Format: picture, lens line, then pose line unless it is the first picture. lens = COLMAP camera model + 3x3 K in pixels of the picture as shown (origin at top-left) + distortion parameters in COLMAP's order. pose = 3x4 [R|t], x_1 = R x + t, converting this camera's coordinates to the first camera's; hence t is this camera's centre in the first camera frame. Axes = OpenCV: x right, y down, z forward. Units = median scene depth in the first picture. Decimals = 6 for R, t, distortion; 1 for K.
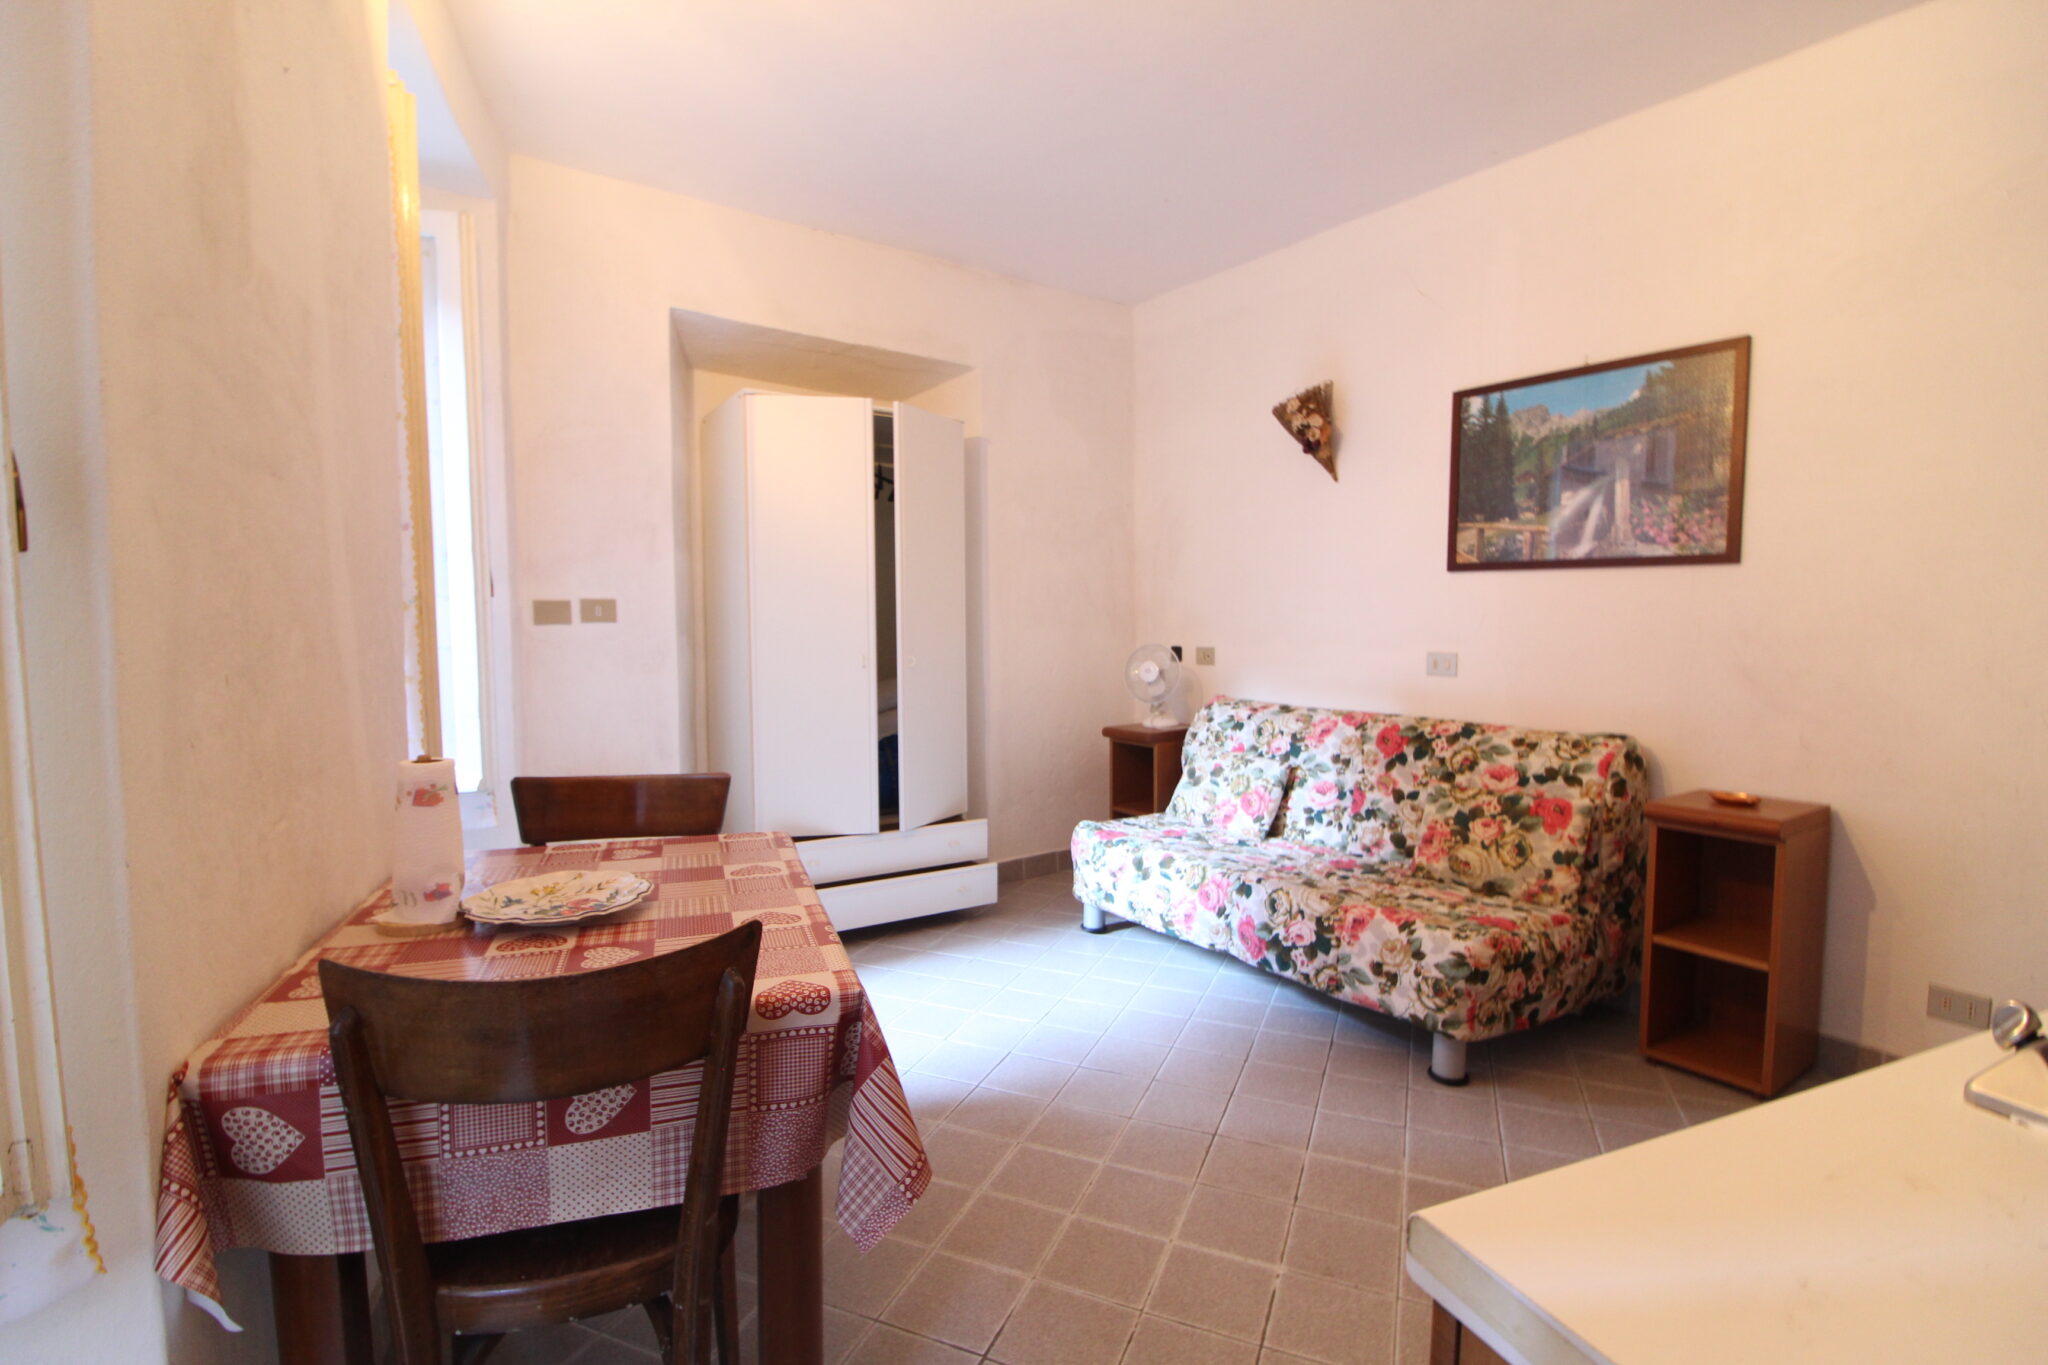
lens RADIAL K [[922.2, 0, 1039.8], [0, 922.2, 679.9], [0, 0, 1]] dist [0.001133, -0.009974]
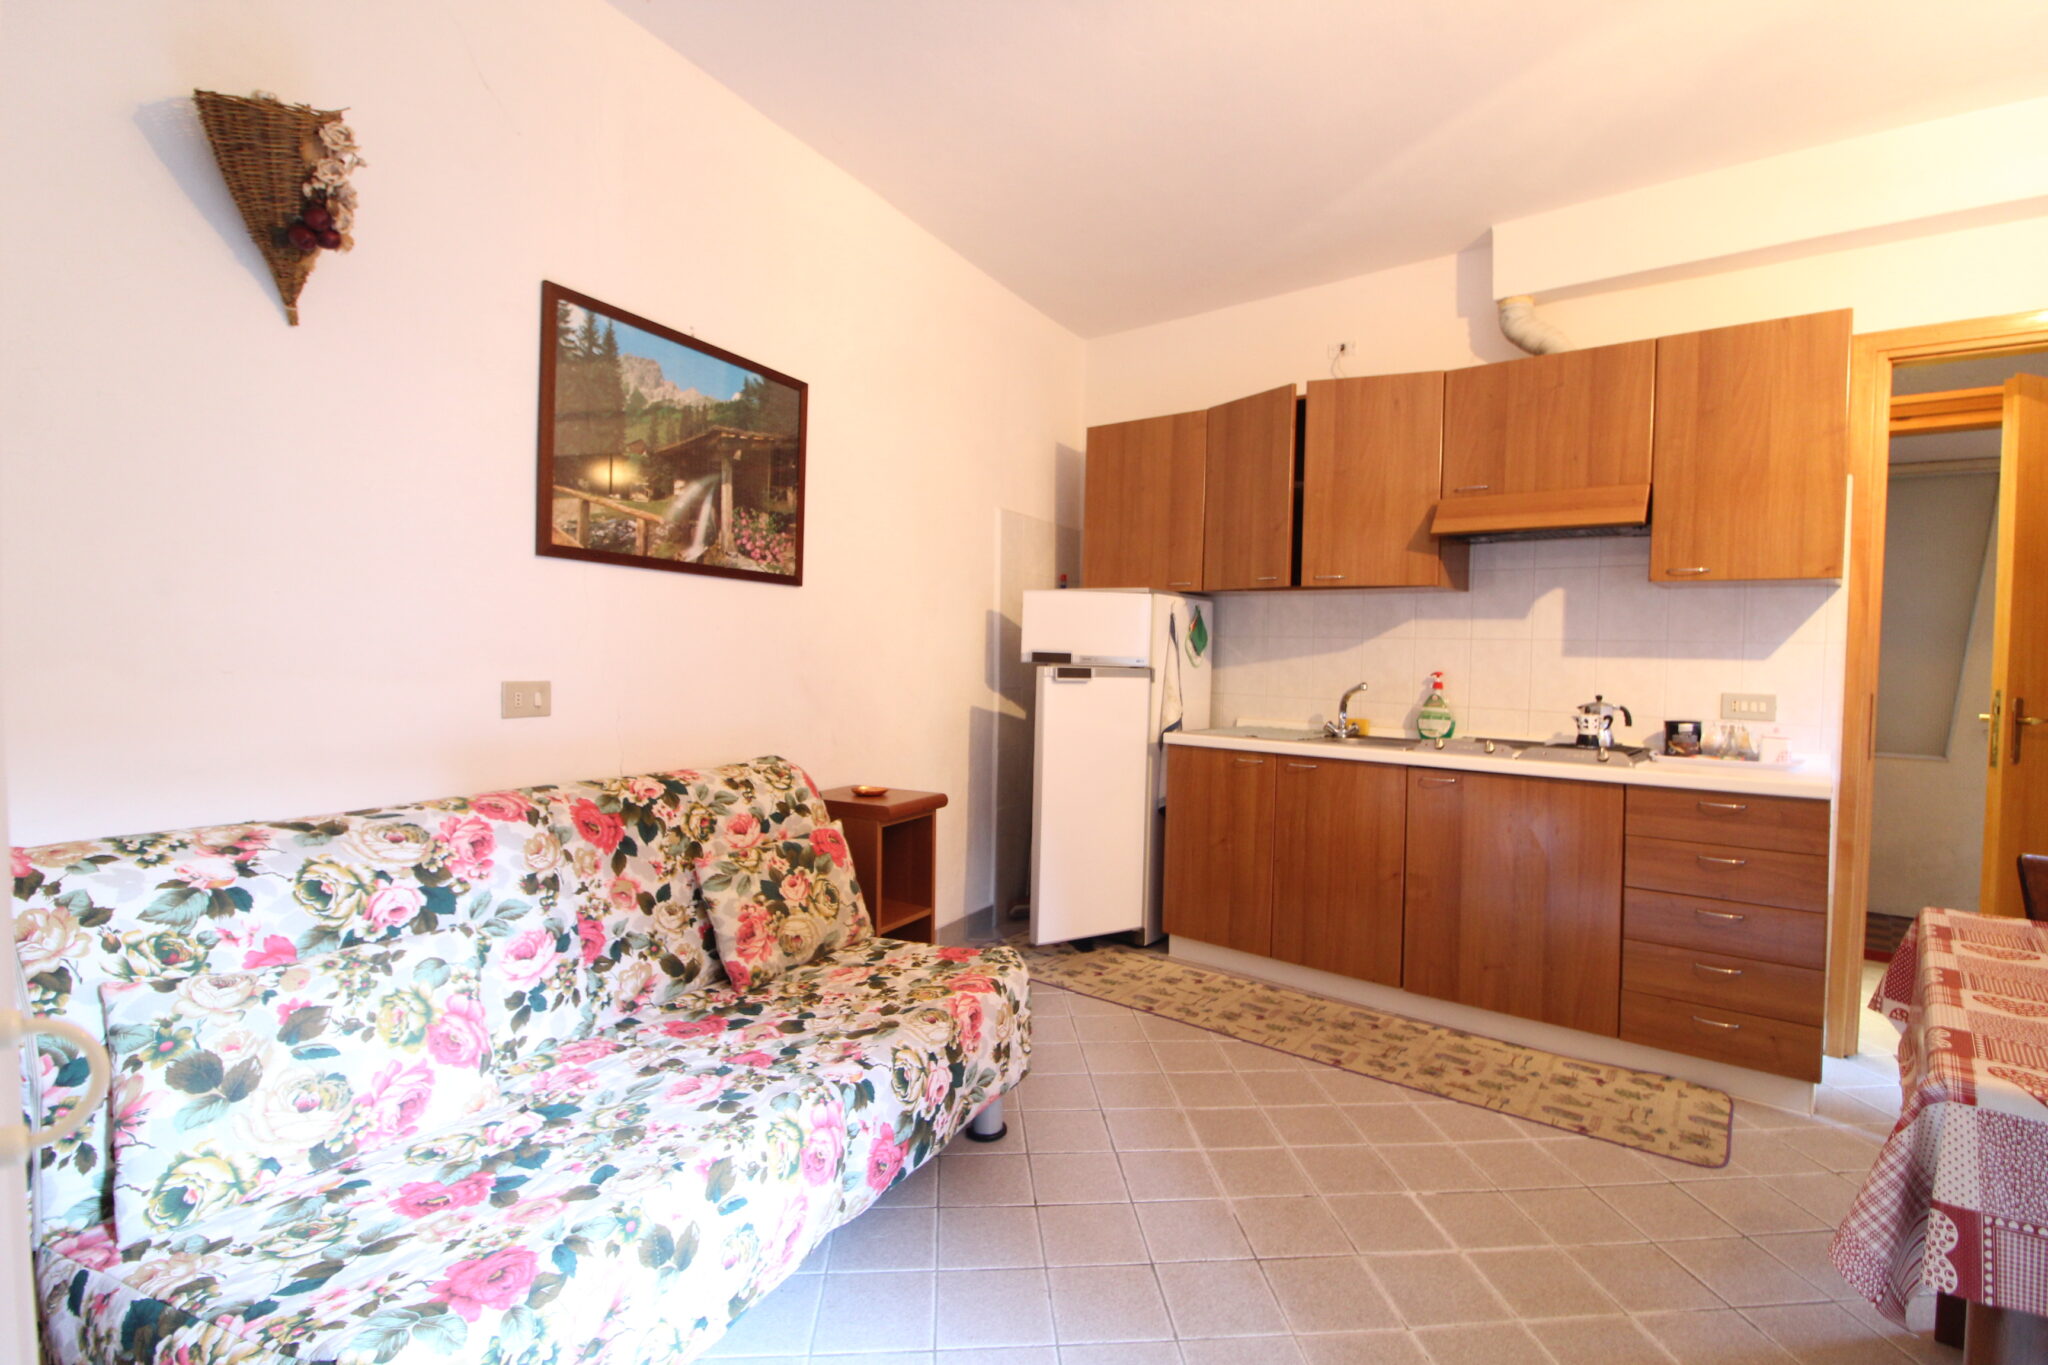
lens RADIAL K [[922.2, 0, 1039.8], [0, 922.2, 679.9], [0, 0, 1]] dist [0.001133, -0.009974]
pose [[-0.426916, -0.031623, 0.903738, -0.309631], [0.046218, 0.997319, 0.056730, -0.054110], [-0.903110, 0.065988, -0.424310, 1.023699]]
